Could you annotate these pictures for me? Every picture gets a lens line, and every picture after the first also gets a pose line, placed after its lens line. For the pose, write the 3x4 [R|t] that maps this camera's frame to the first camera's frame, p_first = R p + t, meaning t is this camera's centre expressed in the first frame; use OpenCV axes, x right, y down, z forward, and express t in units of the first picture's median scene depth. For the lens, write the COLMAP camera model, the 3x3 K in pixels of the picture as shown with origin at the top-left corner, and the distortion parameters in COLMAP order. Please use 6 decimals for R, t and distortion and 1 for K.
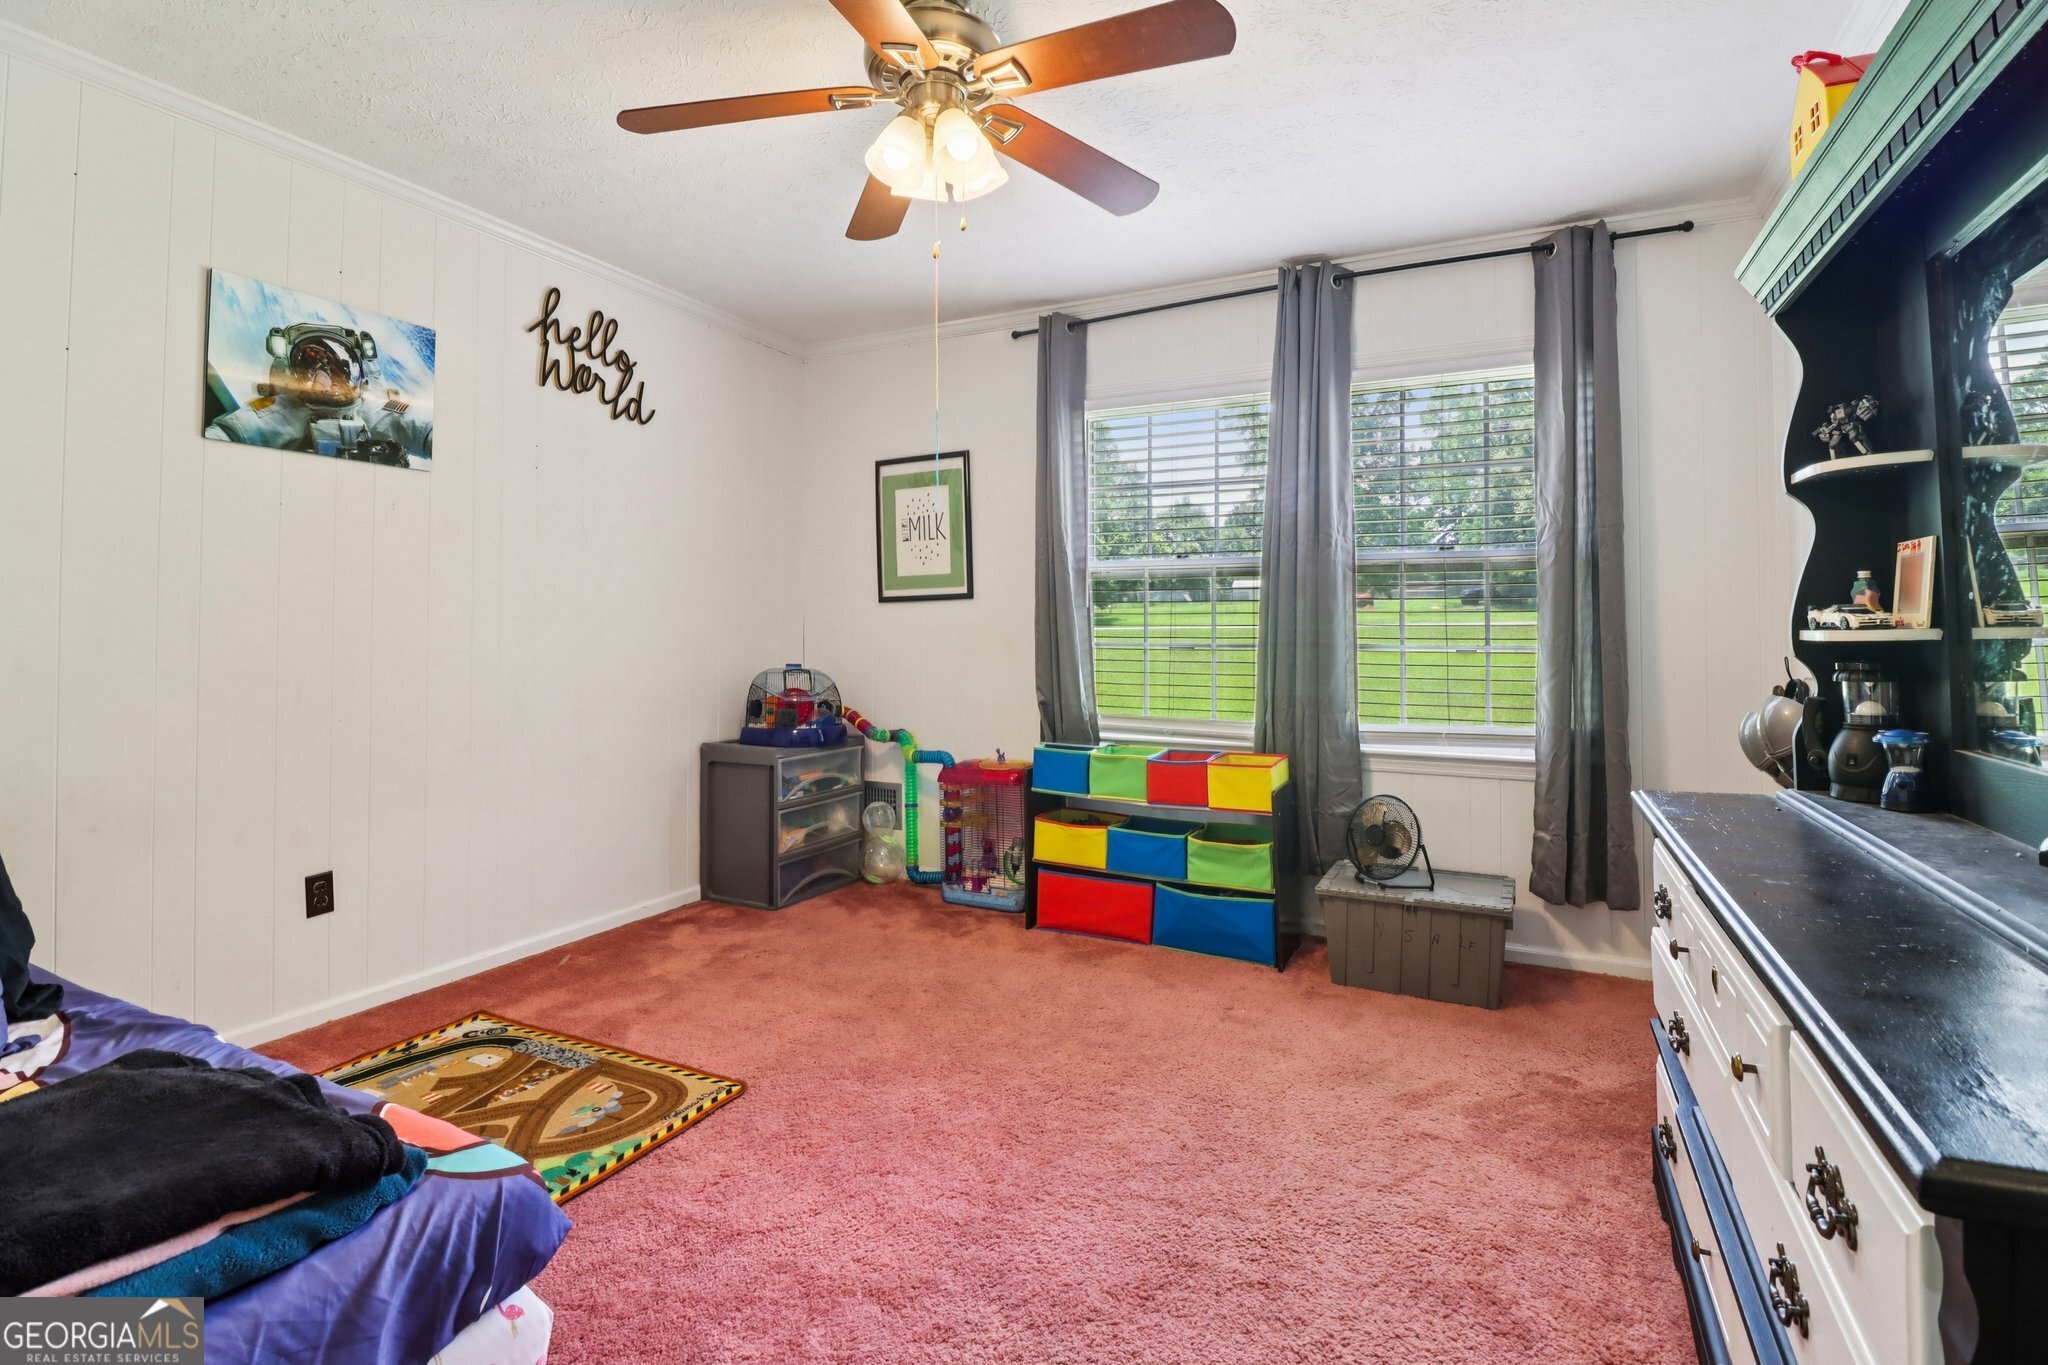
lens RADIAL K [[977.2, 0, 1042.7], [0, 977.2, 613.0], [0, 0, 1]] dist [-0.000847, -0.000140]
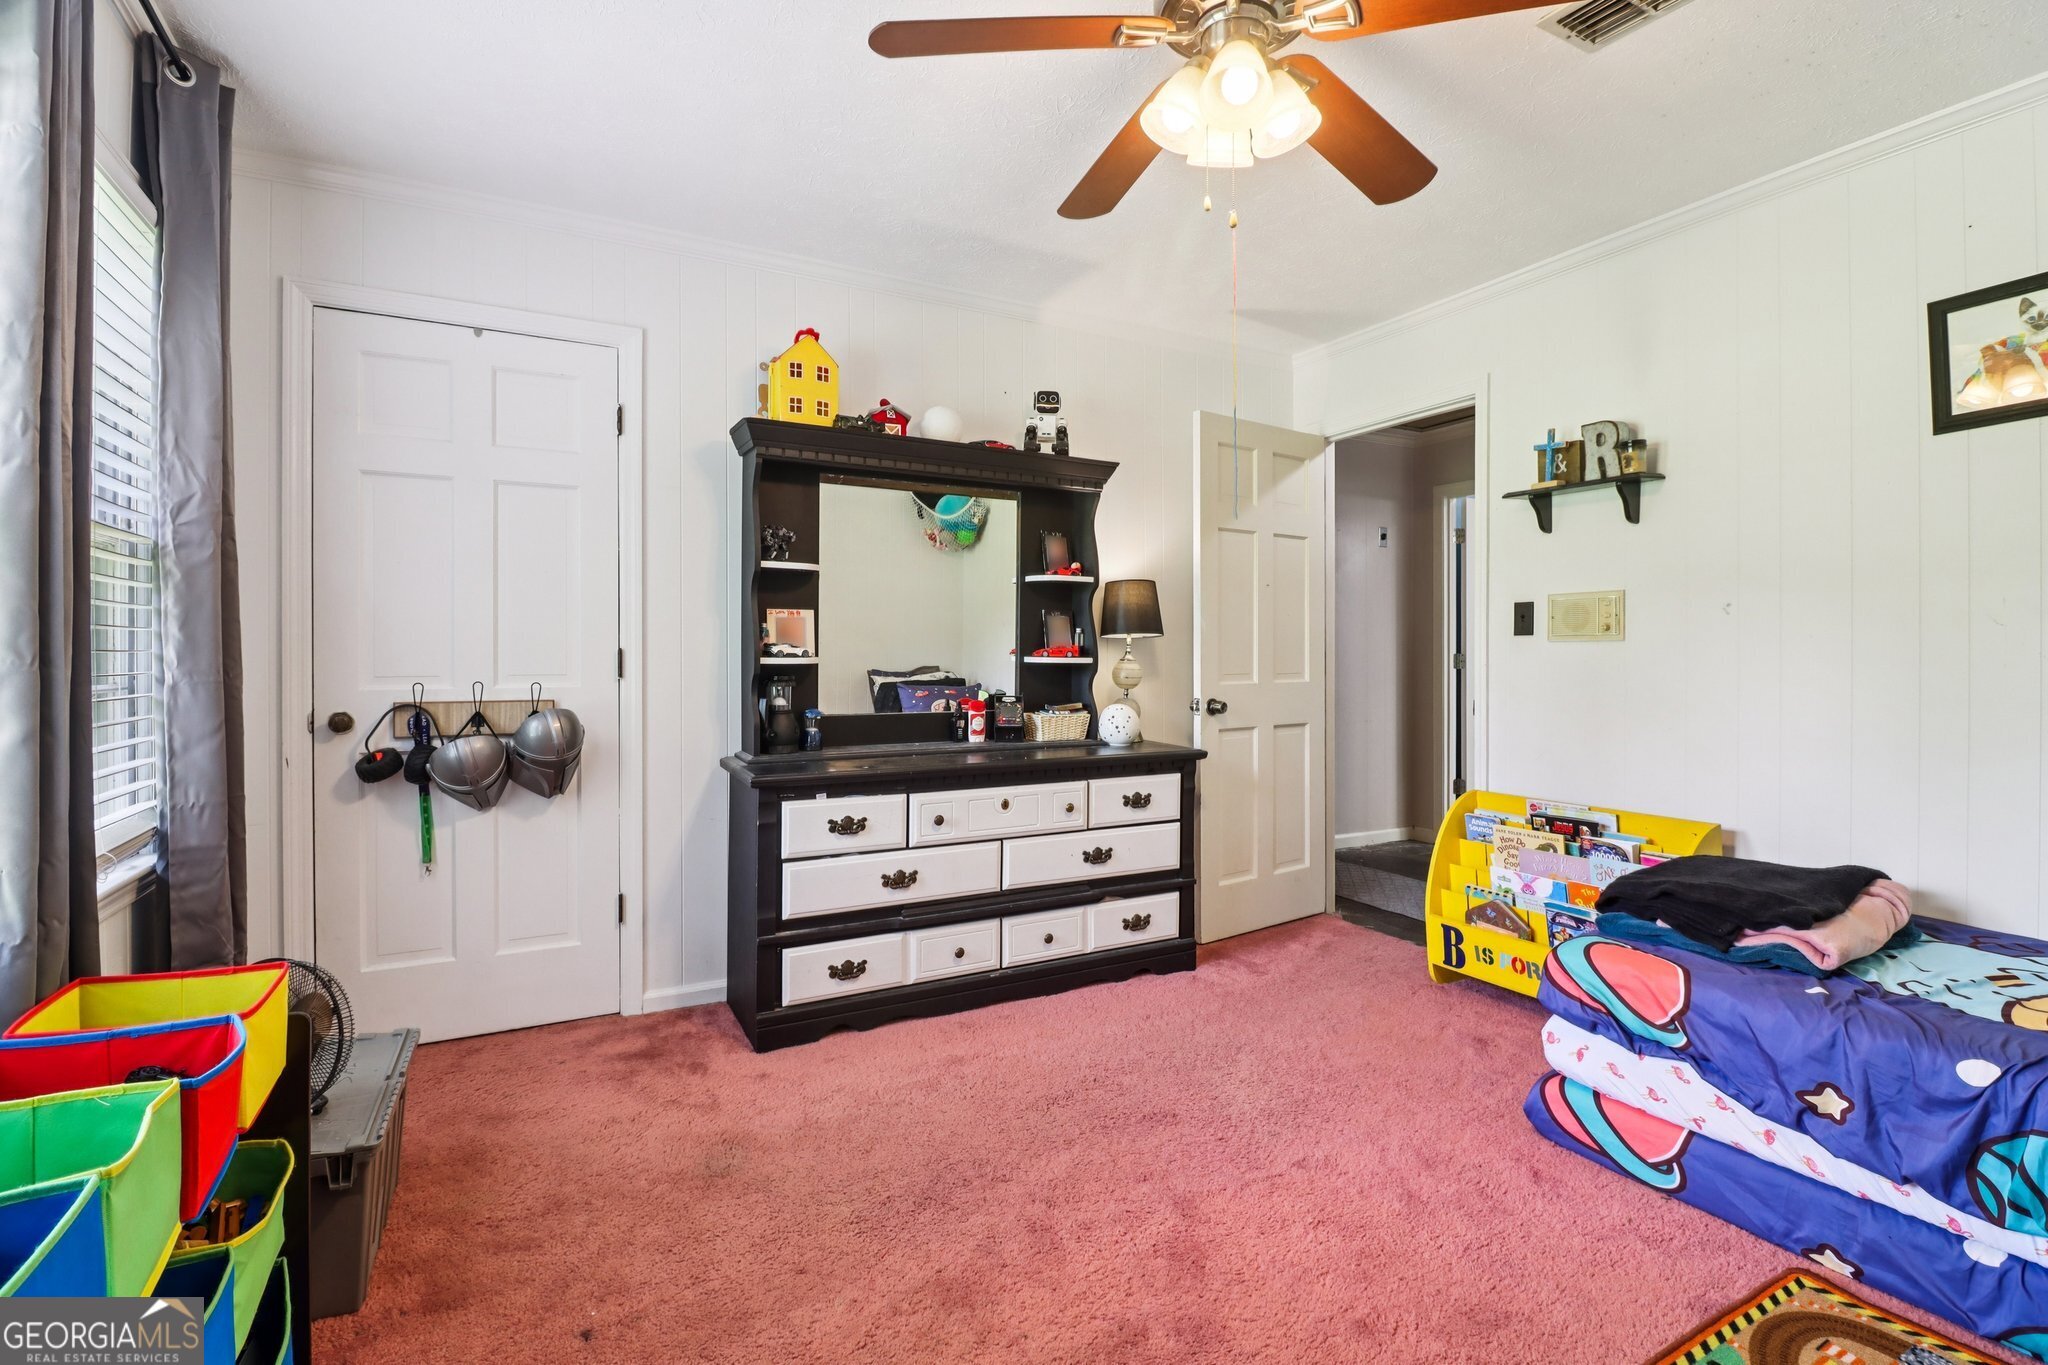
lens RADIAL K [[963.6, 0, 1029.4], [0, 963.6, 658.3], [0, 0, 1]] dist [0.001728, -0.015132]
pose [[-0.809759, -0.003230, 0.586753, -0.341042], [-0.011764, 0.999873, -0.010731, 0.020263], [-0.586644, -0.015592, -0.809695, 1.324129]]
